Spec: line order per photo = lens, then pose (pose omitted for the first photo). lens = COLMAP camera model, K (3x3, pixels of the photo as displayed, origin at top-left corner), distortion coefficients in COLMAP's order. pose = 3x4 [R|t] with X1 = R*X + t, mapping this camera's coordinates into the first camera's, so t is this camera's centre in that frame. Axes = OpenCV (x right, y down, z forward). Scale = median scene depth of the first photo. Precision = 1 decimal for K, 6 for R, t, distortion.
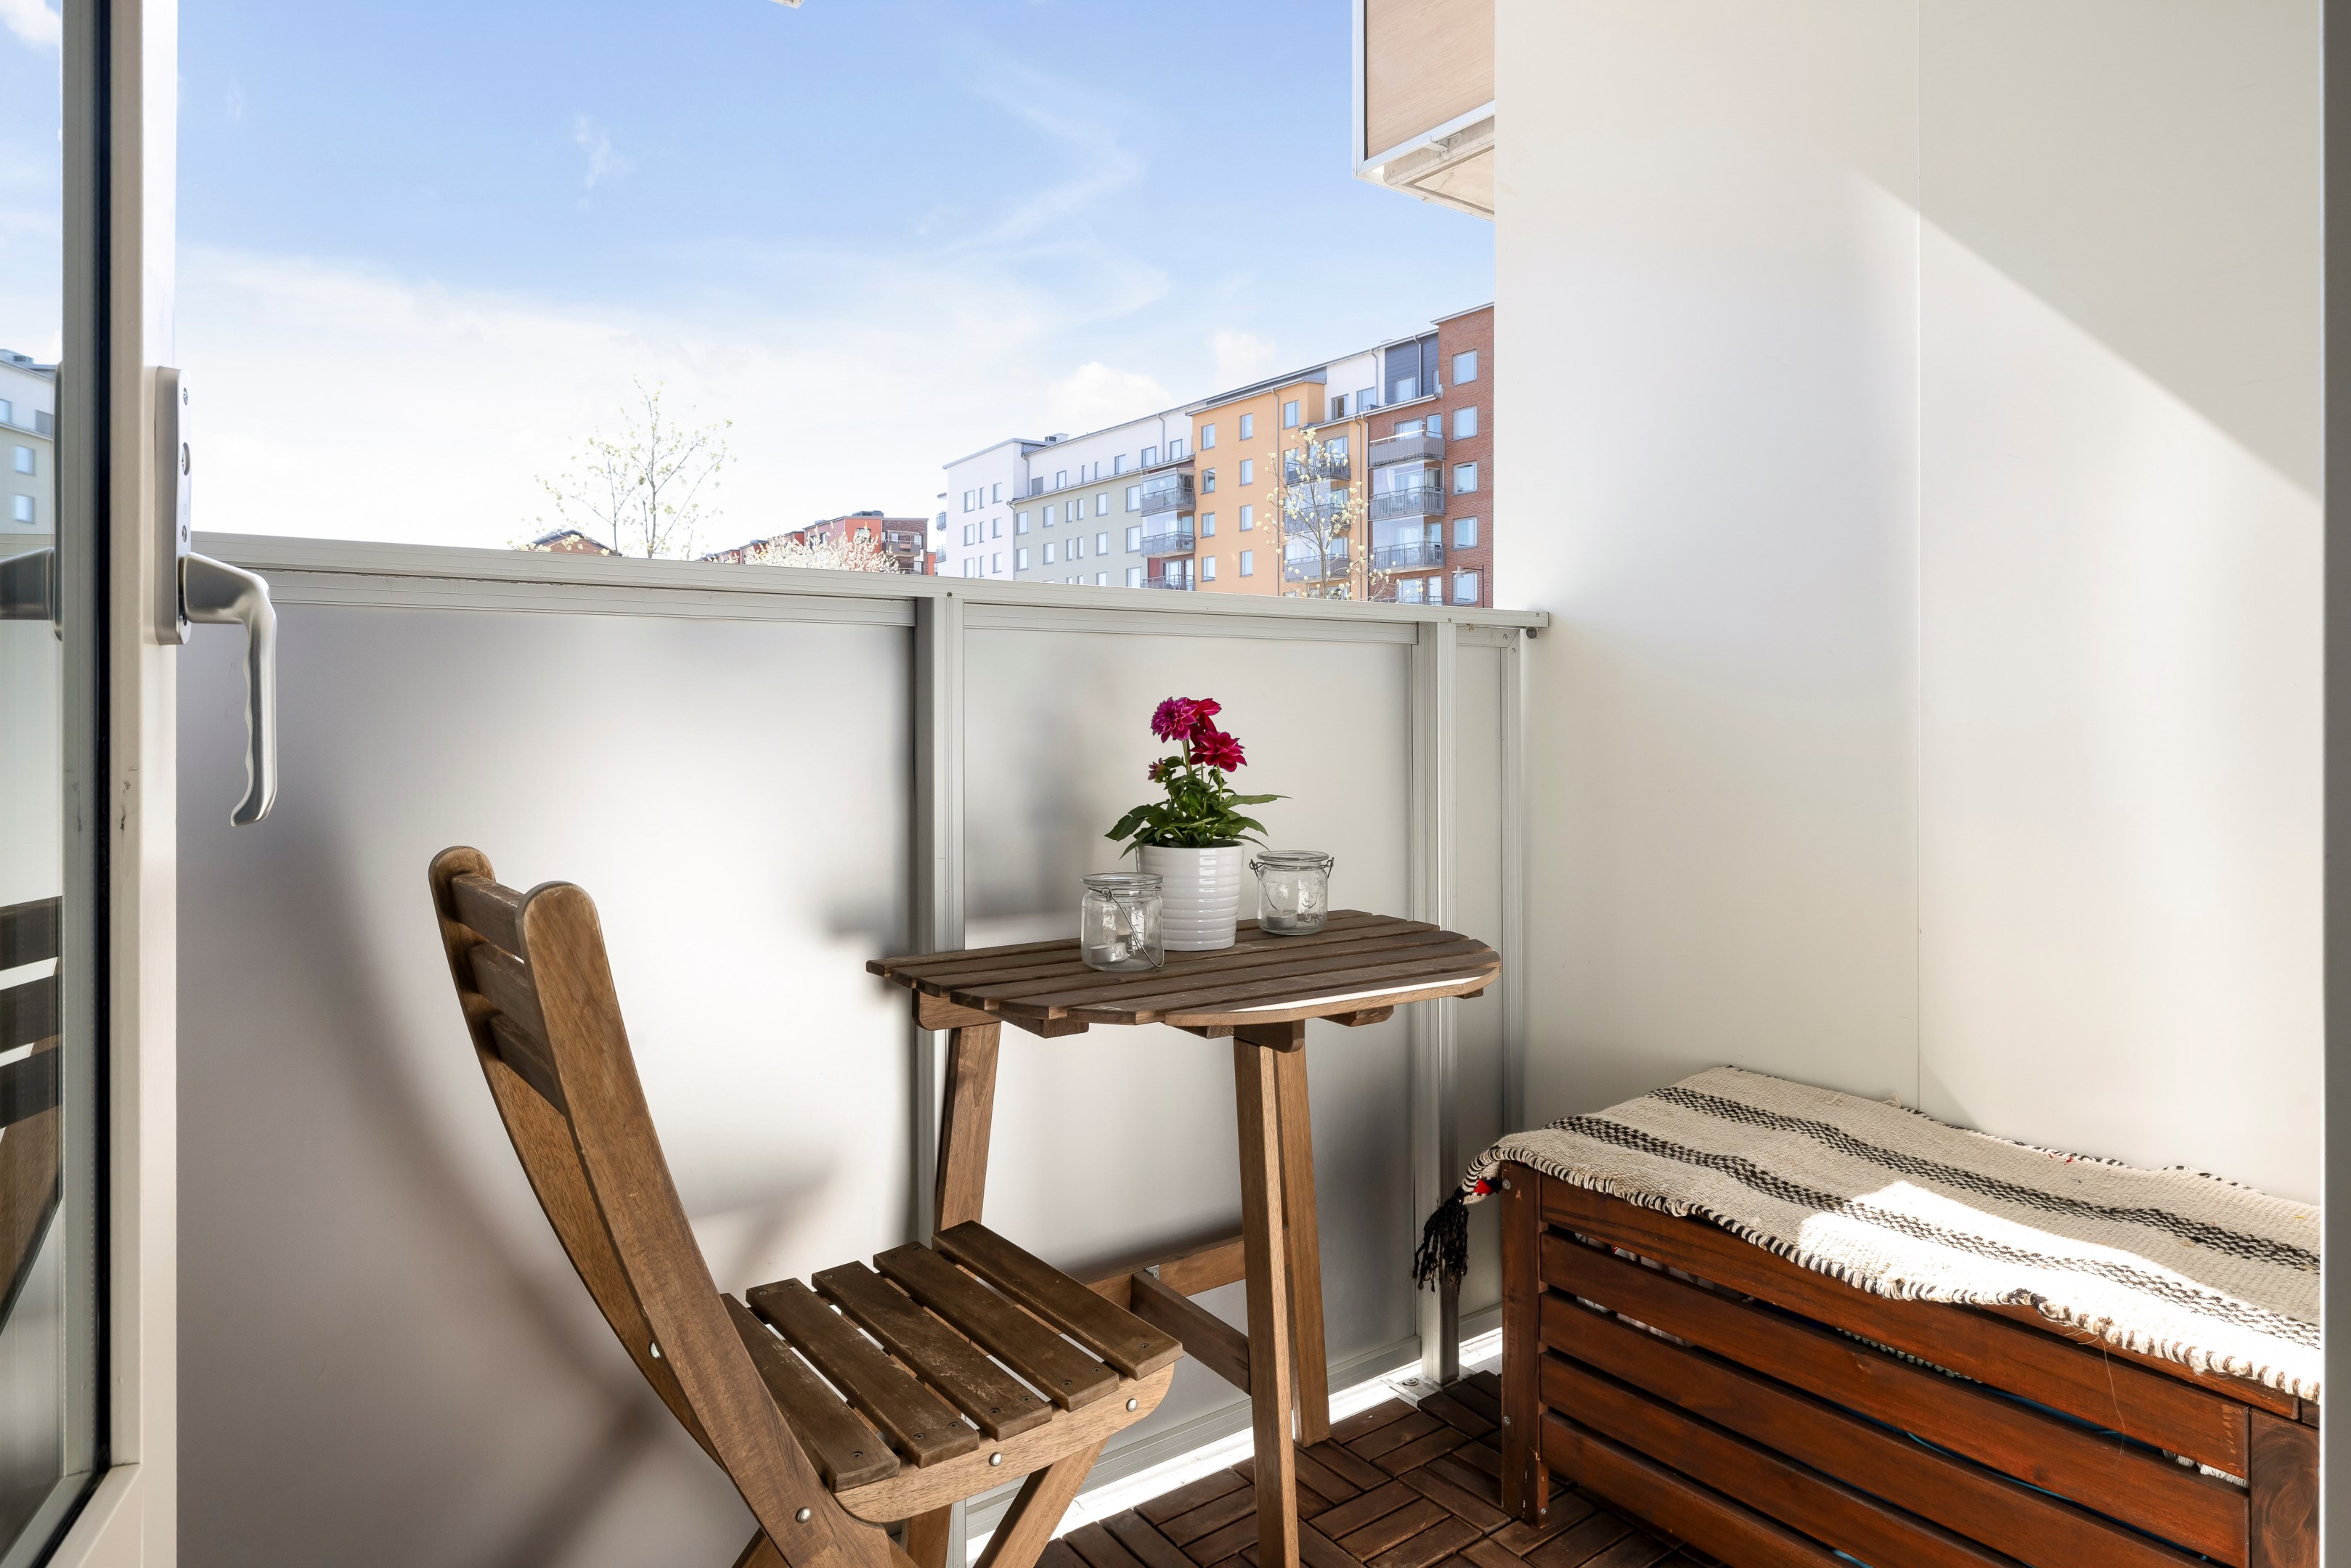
lens RADIAL K [[1370.0, 0, 1197.6], [0, 1370.0, 708.4], [0, 0, 1]] dist [0.001963, 0.001412]
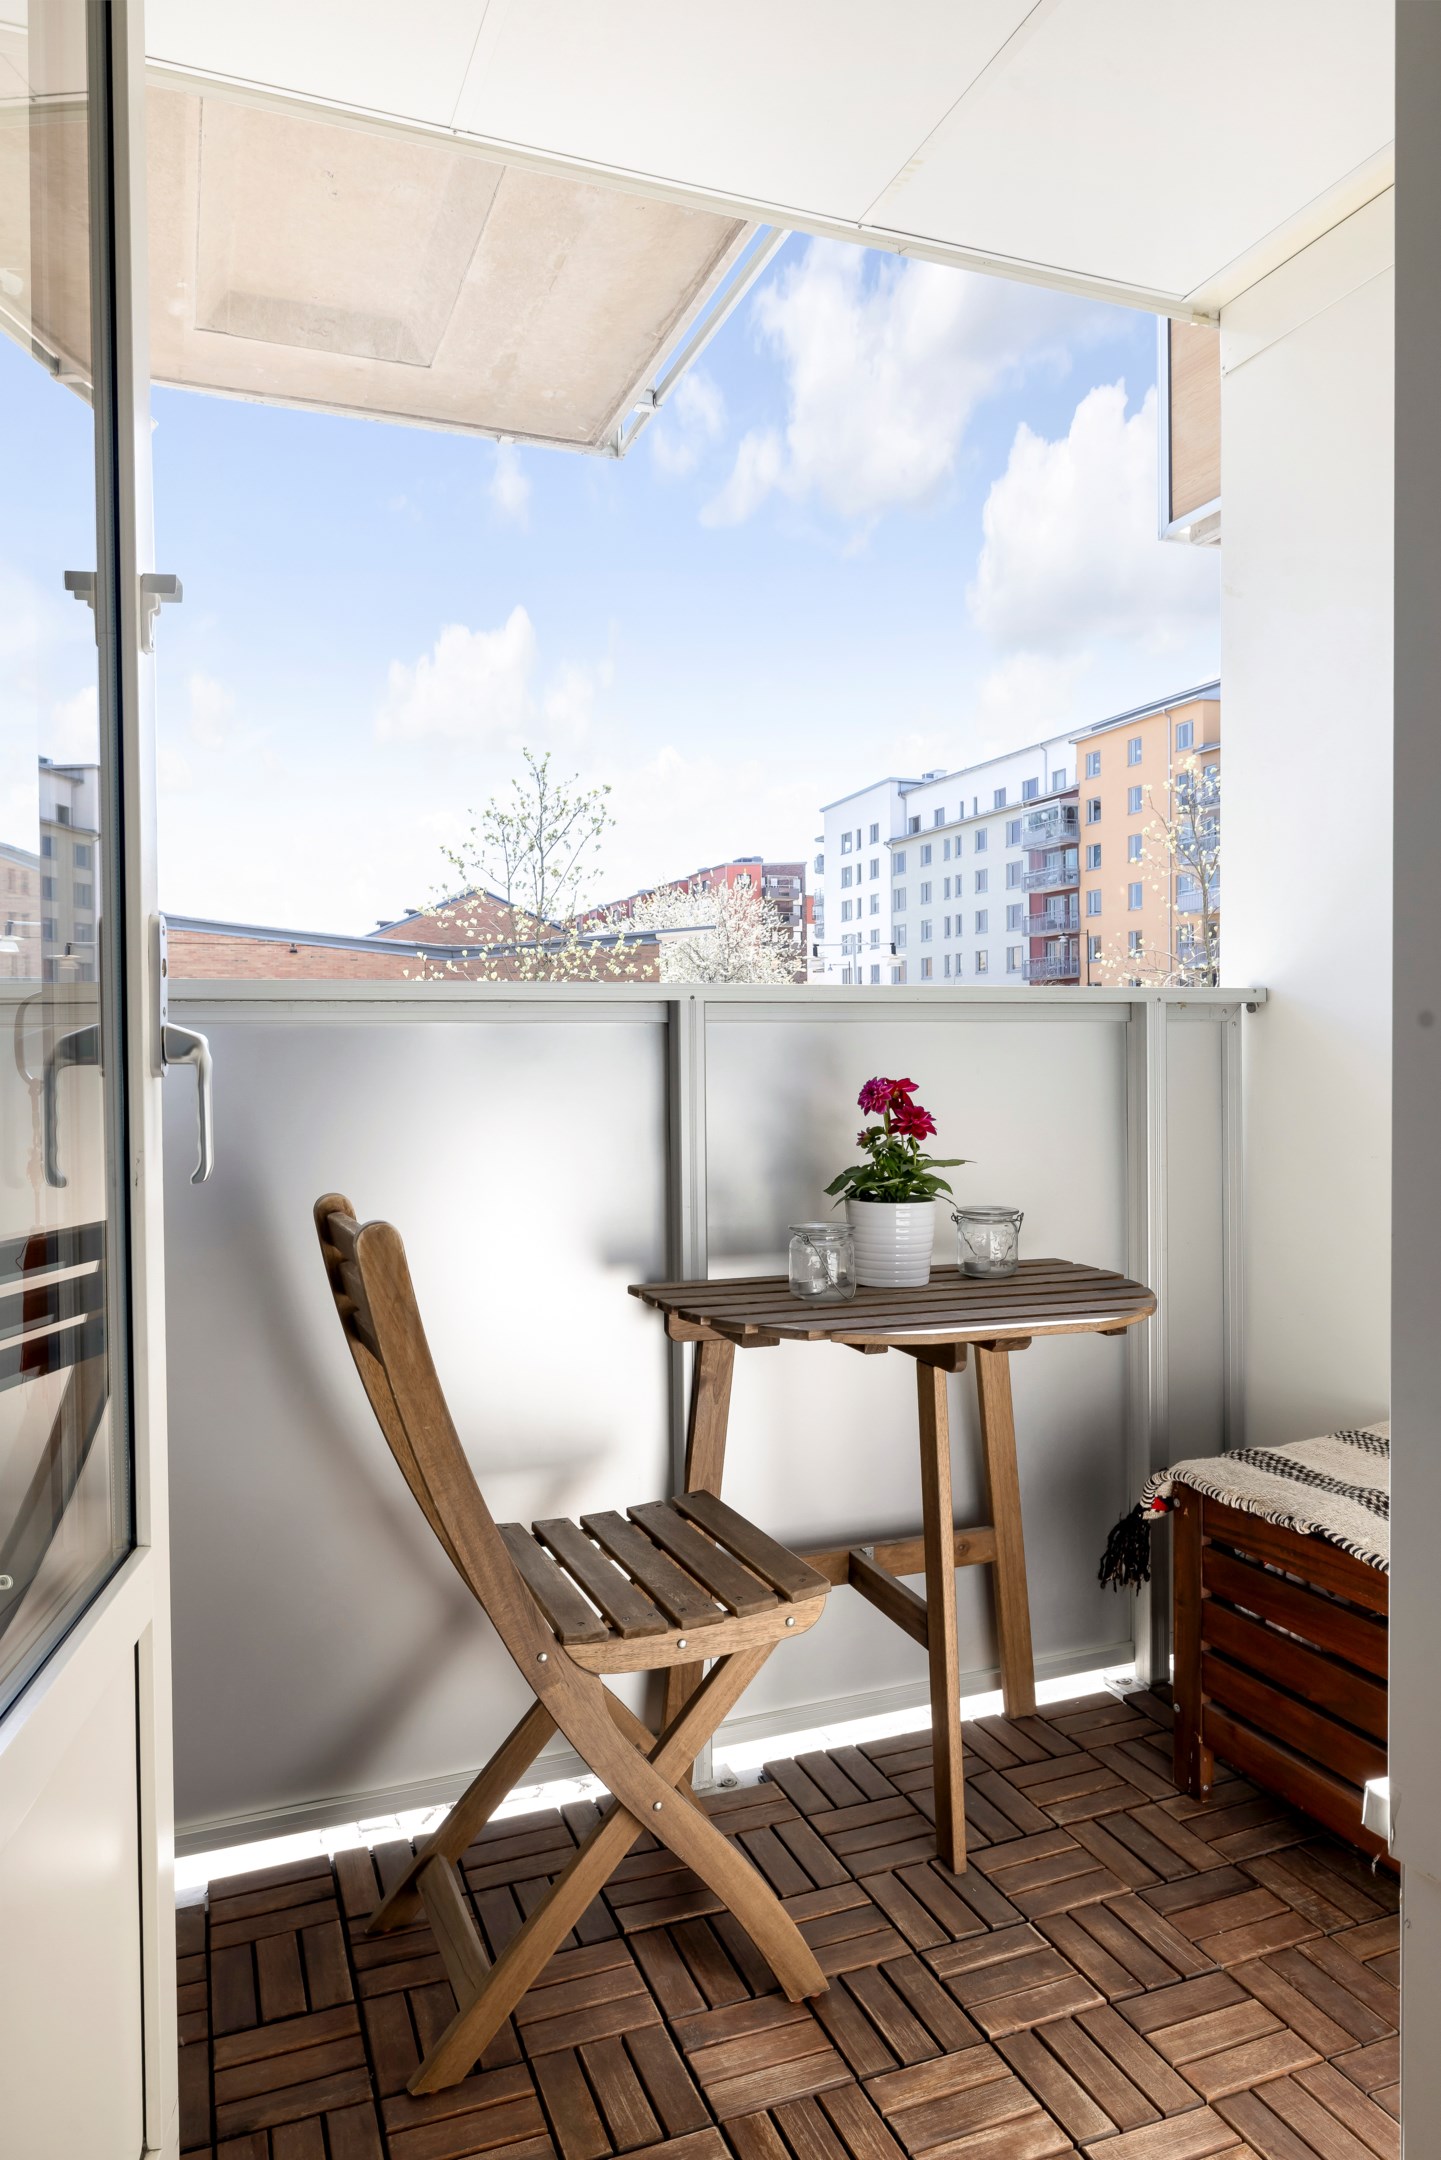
lens RADIAL K [[1384.3, 0, 720.5], [0, 1384.3, 1080.0], [0, 0, 1]] dist [0.002411, 0.000471]
pose [[0.966881, -0.001391, -0.255225, 0.160386], [0.006911, 0.999761, 0.020733, -0.032198], [0.255135, -0.021810, 0.966659, -0.212532]]
